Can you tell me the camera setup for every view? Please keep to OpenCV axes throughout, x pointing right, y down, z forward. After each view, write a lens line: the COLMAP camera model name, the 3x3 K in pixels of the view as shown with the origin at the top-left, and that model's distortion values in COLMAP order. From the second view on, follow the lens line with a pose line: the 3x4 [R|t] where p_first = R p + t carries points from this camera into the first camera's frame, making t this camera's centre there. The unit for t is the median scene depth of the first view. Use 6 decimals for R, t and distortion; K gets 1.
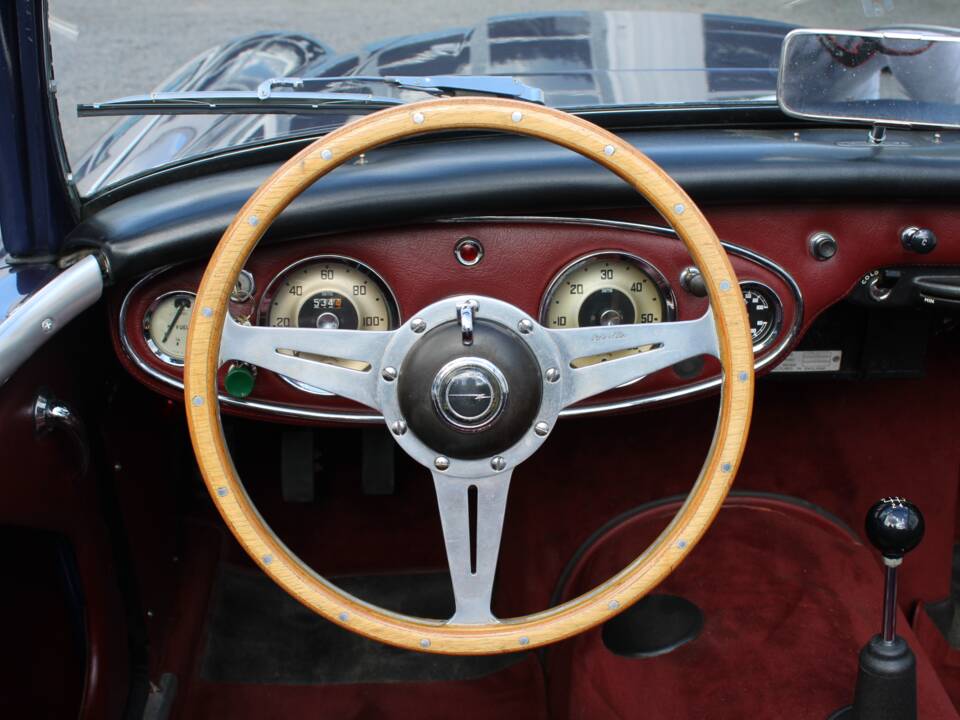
lens RADIAL K [[1300.8, 0, 477.9], [0, 1300.8, 361.2], [0, 0, 1]] dist [-0.083071, 0.000000]
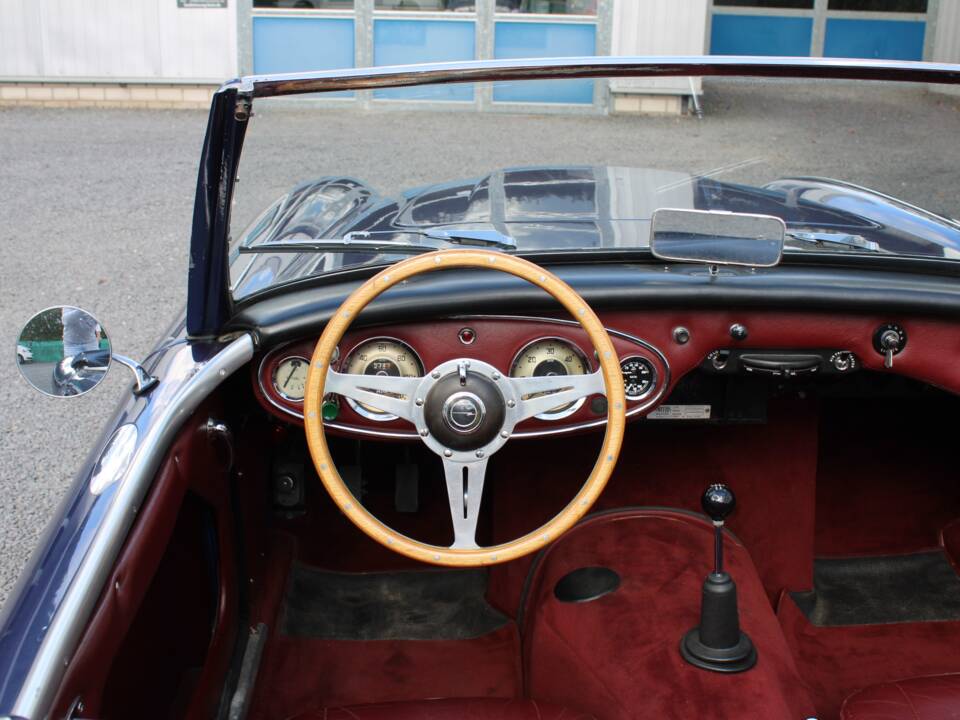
lens RADIAL K [[1209.1, 0, 481.1], [0, 1209.1, 361.4], [0, 0, 1]] dist [-0.049124, 0.000000]
pose [[0.999846, 0.013245, -0.011481, 0.029221], [-0.014099, 0.996865, -0.077856, 0.068870], [0.010414, 0.078006, 0.996898, -0.546744]]
